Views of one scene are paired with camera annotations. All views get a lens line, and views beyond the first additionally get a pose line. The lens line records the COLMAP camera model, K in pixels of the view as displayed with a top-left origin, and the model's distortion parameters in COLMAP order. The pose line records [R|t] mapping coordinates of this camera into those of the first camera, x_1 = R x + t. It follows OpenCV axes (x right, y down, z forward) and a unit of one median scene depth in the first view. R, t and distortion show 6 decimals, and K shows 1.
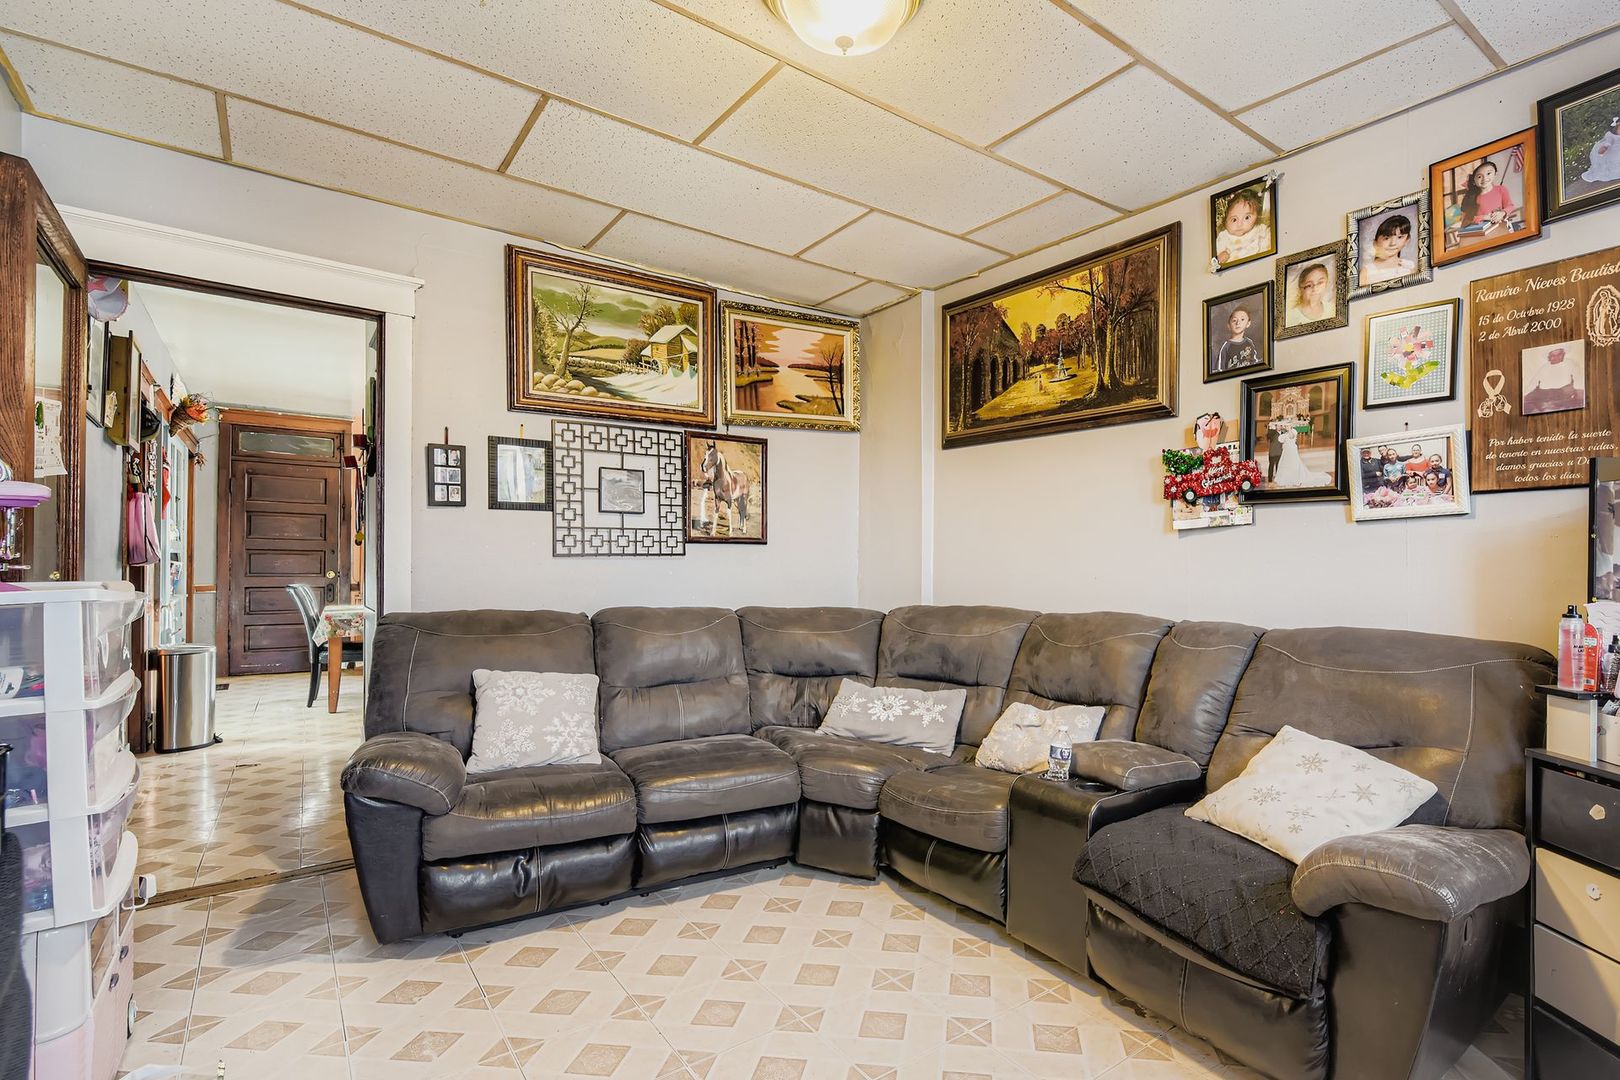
lens RADIAL K [[759.3, 0, 835.9], [0, 759.3, 563.3], [0, 0, 1]] dist [0.010036, 0.000233]
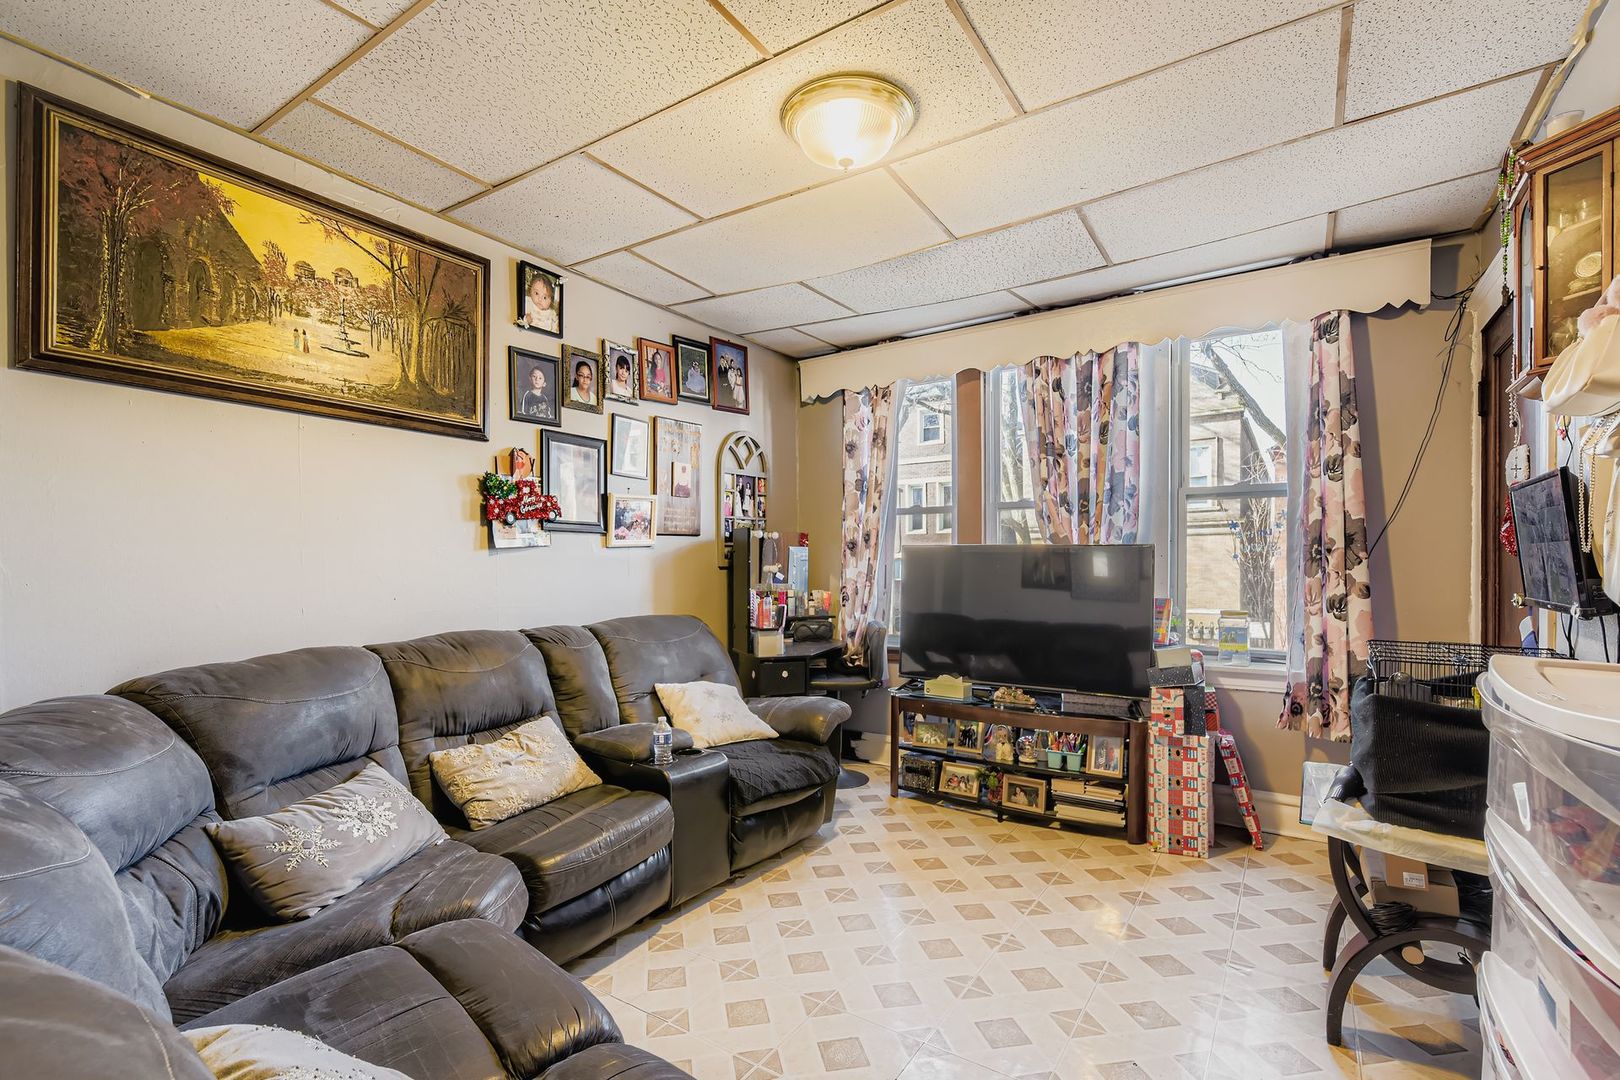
lens RADIAL K [[759.3, 0, 835.9], [0, 759.3, 563.3], [0, 0, 1]] dist [0.010036, 0.000233]
pose [[-0.364261, -0.010688, 0.931236, -0.775563], [0.002944, 0.999916, 0.012628, -0.036954], [-0.931292, 0.007341, -0.364199, 1.000664]]
